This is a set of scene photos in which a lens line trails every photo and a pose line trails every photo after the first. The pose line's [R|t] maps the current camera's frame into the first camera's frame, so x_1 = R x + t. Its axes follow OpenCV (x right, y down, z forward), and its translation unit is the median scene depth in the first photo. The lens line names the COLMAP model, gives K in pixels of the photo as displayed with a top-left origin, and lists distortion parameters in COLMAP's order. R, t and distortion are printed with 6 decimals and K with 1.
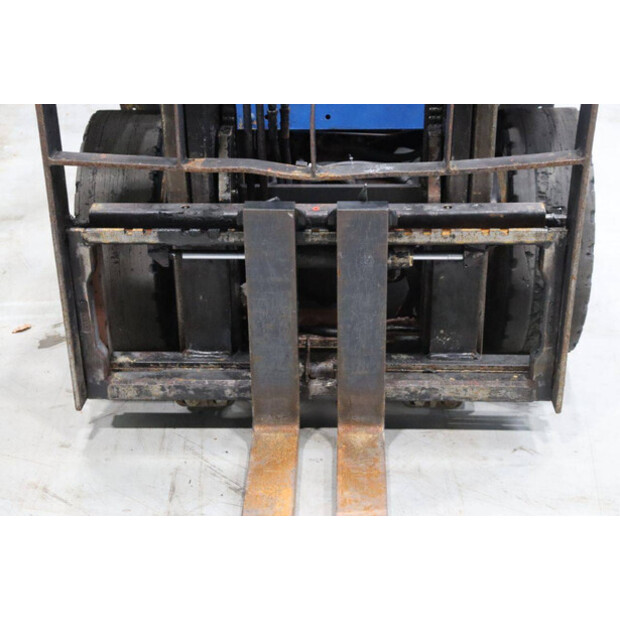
lens RADIAL K [[1146.1, 0, 310.0], [0, 1146.1, 310.0], [0, 0, 1]] dist [0.238258, 0.079608]
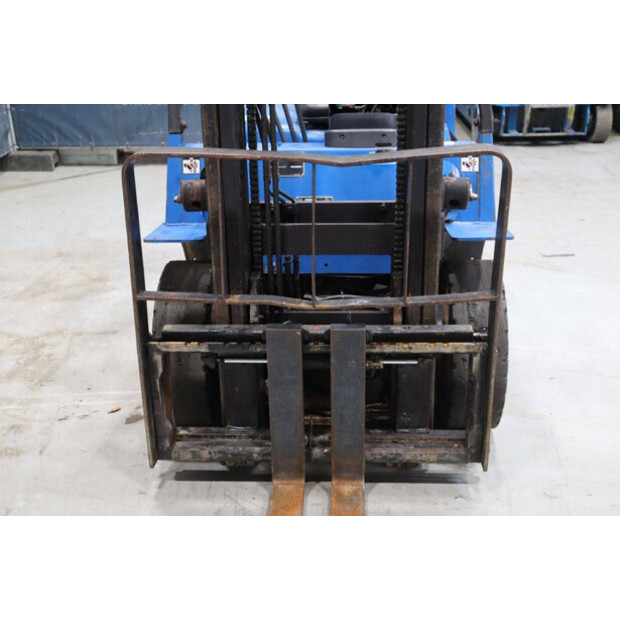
lens RADIAL K [[837.6, 0, 310.0], [0, 837.6, 310.0], [0, 0, 1]] dist [0.032639, 0.081523]
pose [[0.999911, 0.001595, -0.013232, 0.010645], [-0.002911, 0.994976, -0.100074, -0.004993], [0.013006, 0.100103, 0.994892, -0.056257]]
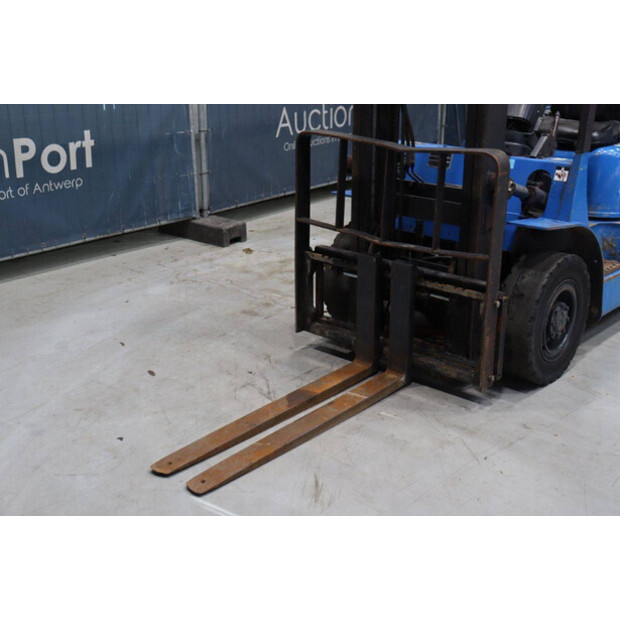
lens RADIAL K [[837.6, 0, 310.0], [0, 837.6, 310.0], [0, 0, 1]] dist [0.032639, 0.081523]
pose [[0.772199, 0.226444, -0.593659, 0.804379], [-0.308637, 0.950382, -0.038946, 0.102413], [0.555384, 0.213299, 0.803774, -0.324515]]
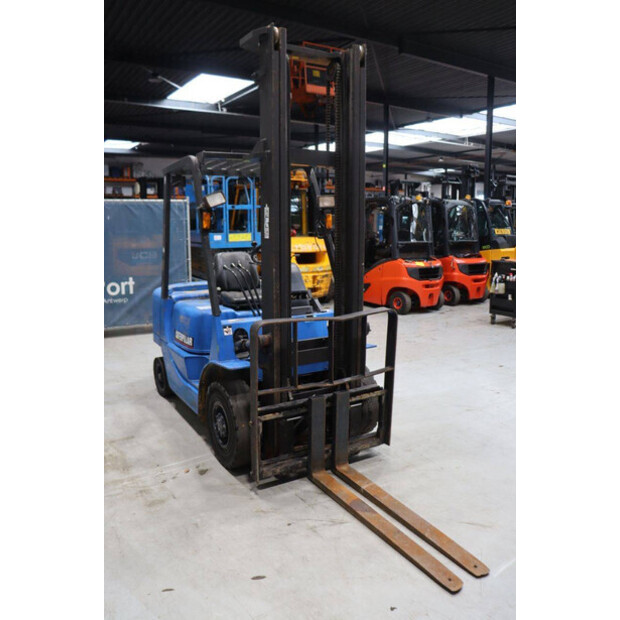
lens RADIAL K [[510.9, 0, 310.0], [0, 510.9, 310.0], [0, 0, 1]] dist [-0.156578, 0.121273]
pose [[0.834703, -0.077074, 0.545280, -0.735341], [0.240555, 0.941727, -0.235125, 0.007575], [-0.495383, 0.327430, 0.804603, -0.172641]]
